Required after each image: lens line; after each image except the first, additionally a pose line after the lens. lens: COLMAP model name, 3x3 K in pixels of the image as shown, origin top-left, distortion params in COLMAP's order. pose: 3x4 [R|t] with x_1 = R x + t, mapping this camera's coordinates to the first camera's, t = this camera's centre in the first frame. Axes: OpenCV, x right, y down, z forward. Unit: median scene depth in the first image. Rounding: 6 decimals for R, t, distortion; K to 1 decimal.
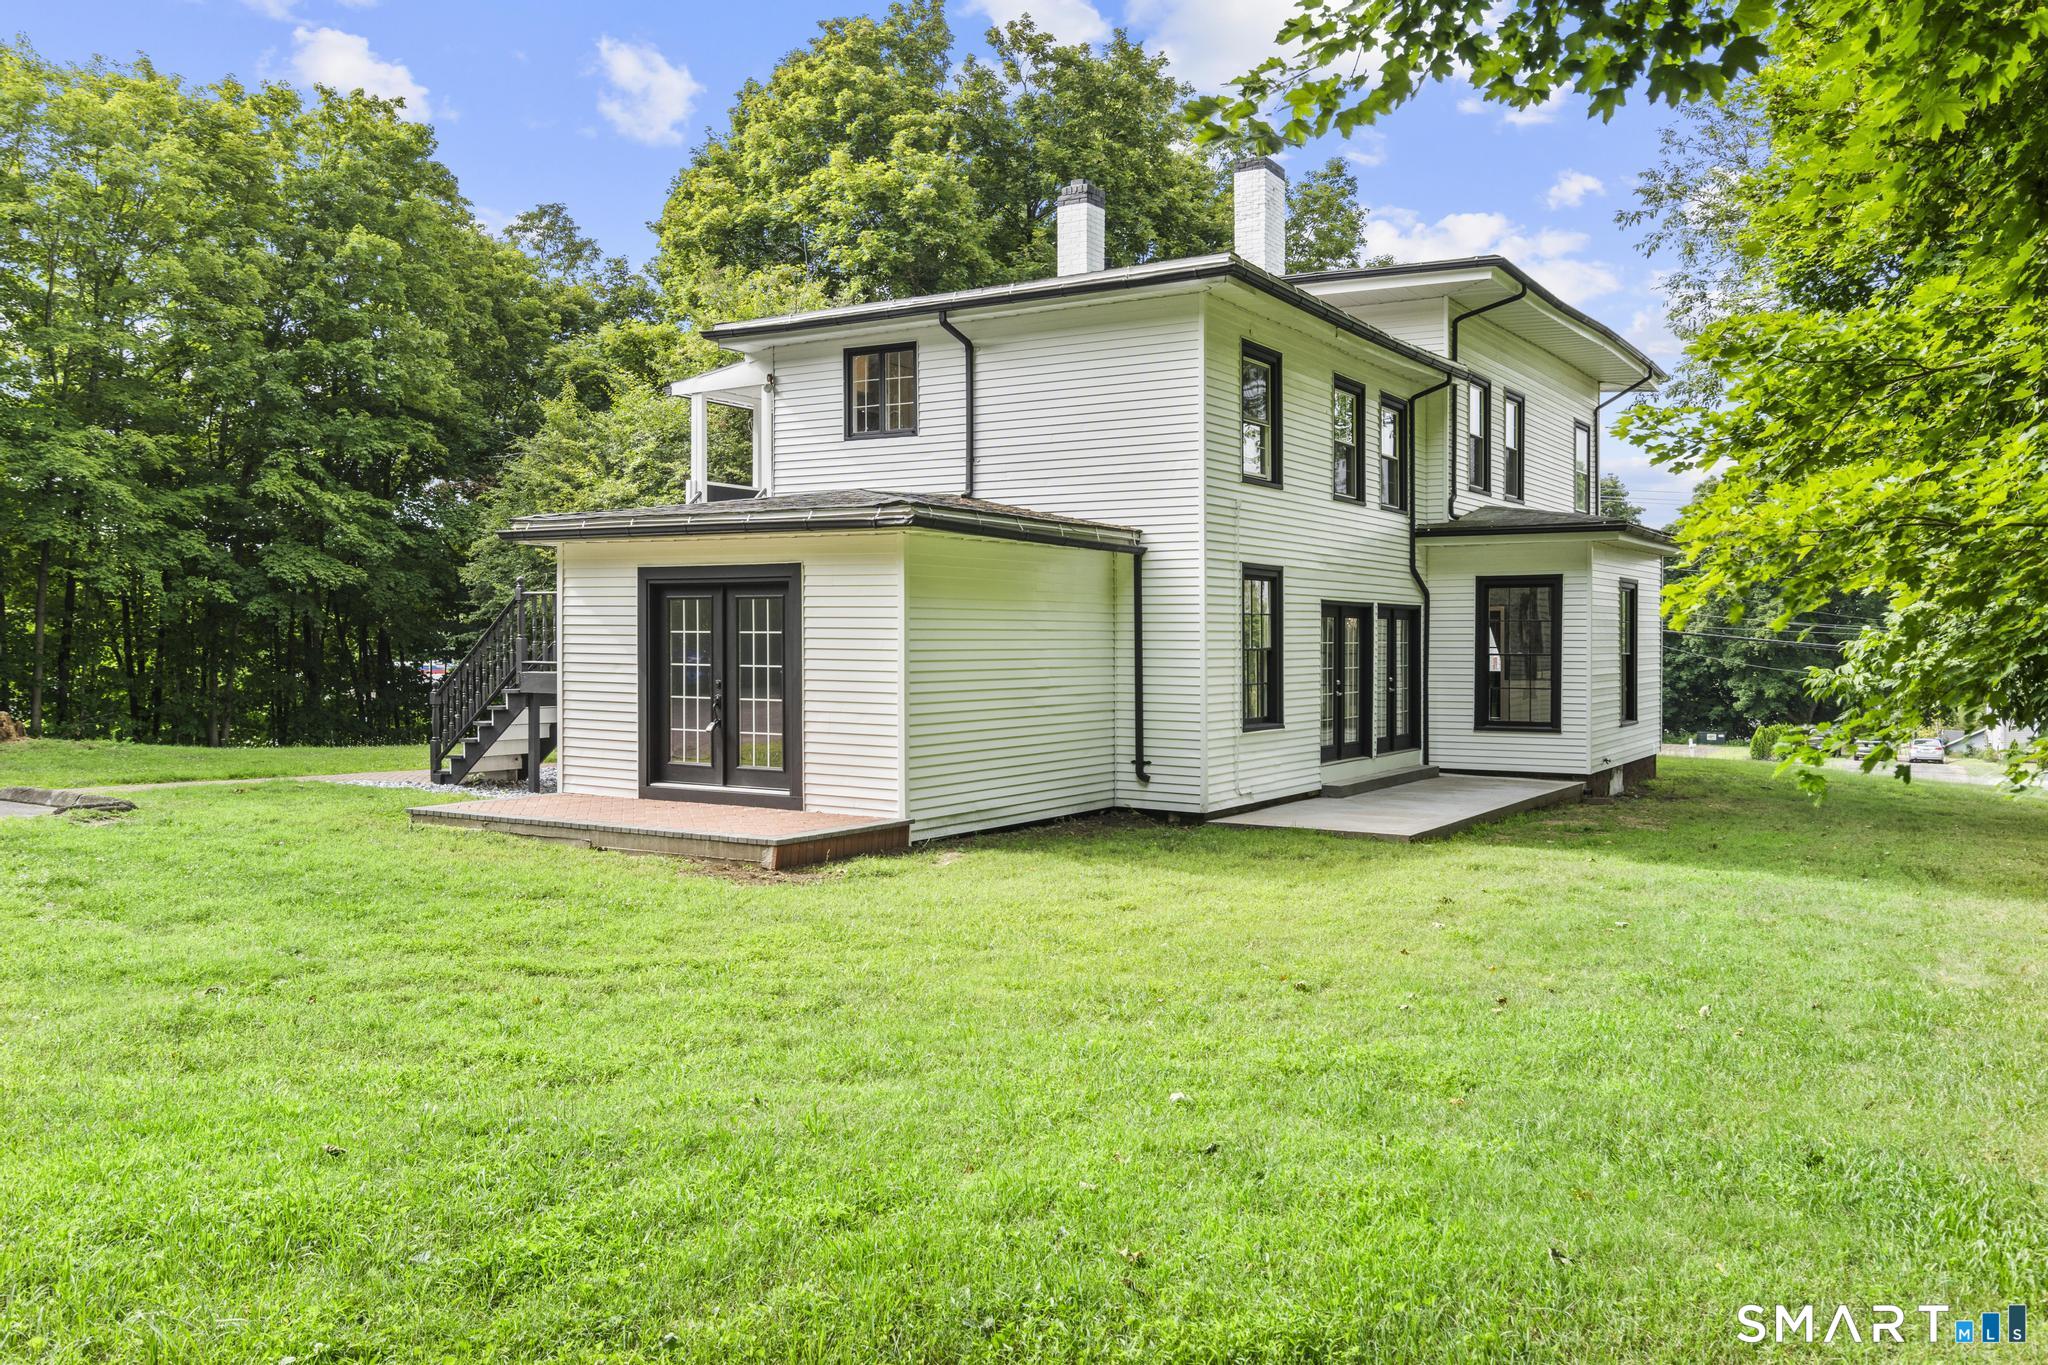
lens RADIAL K [[1604.2, 0, 1023.6], [0, 1604.2, 676.4], [0, 0, 1]] dist [0.009088, 0.001819]
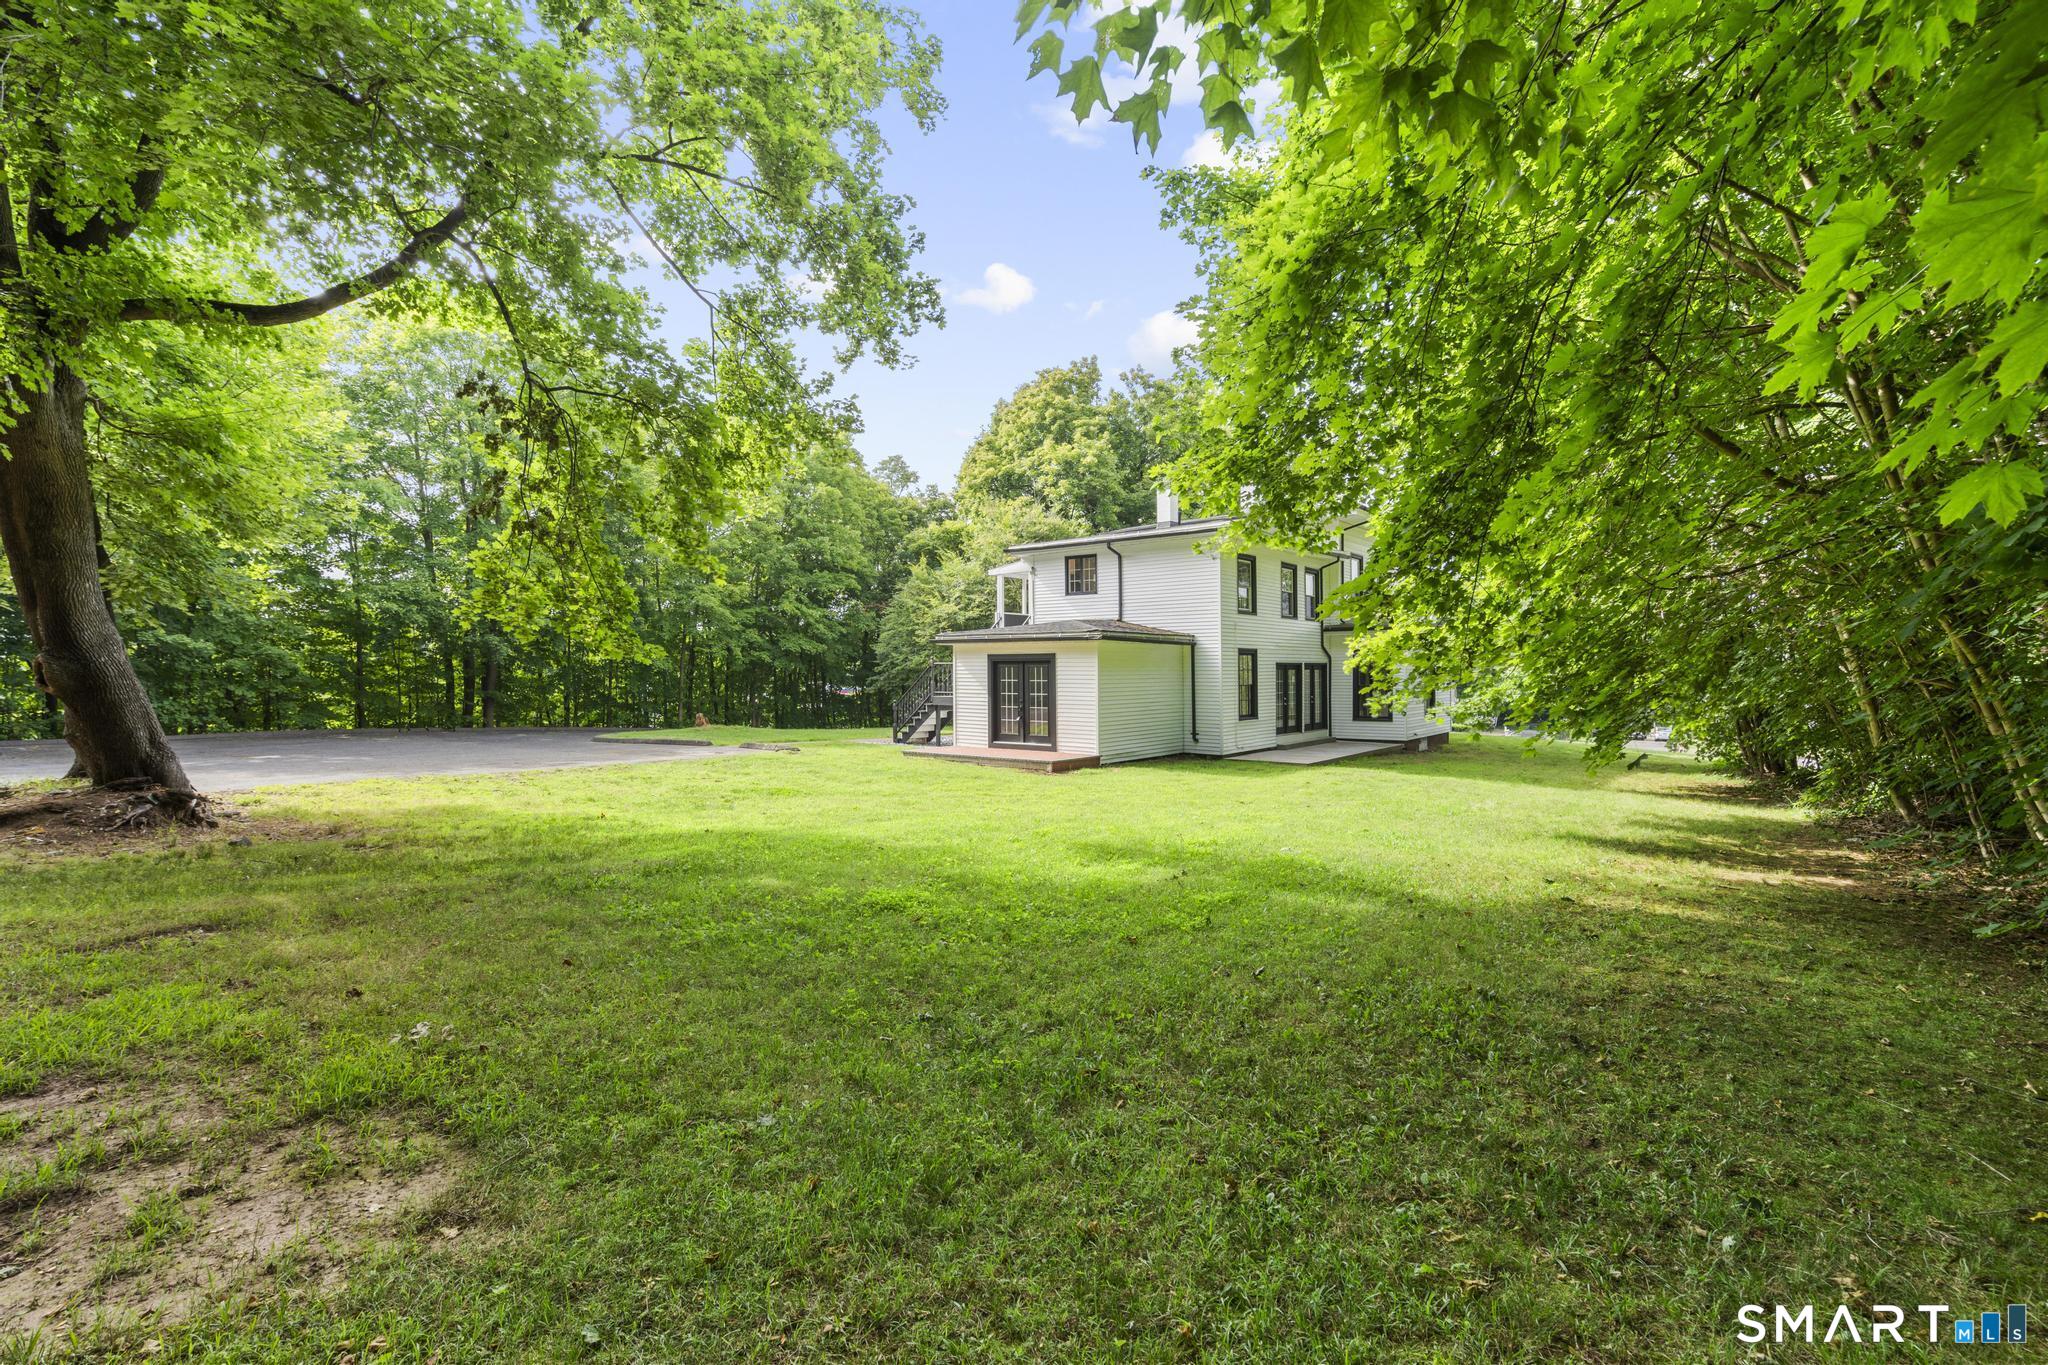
lens RADIAL K [[942.7, 0, 1017.8], [0, 942.7, 683.0], [0, 0, 1]] dist [-0.005350, 0.003742]
pose [[0.992284, -0.005962, -0.123838, -0.010166], [0.004861, 0.999946, -0.009184, -0.007564], [0.123886, 0.008512, 0.992260, -0.326243]]
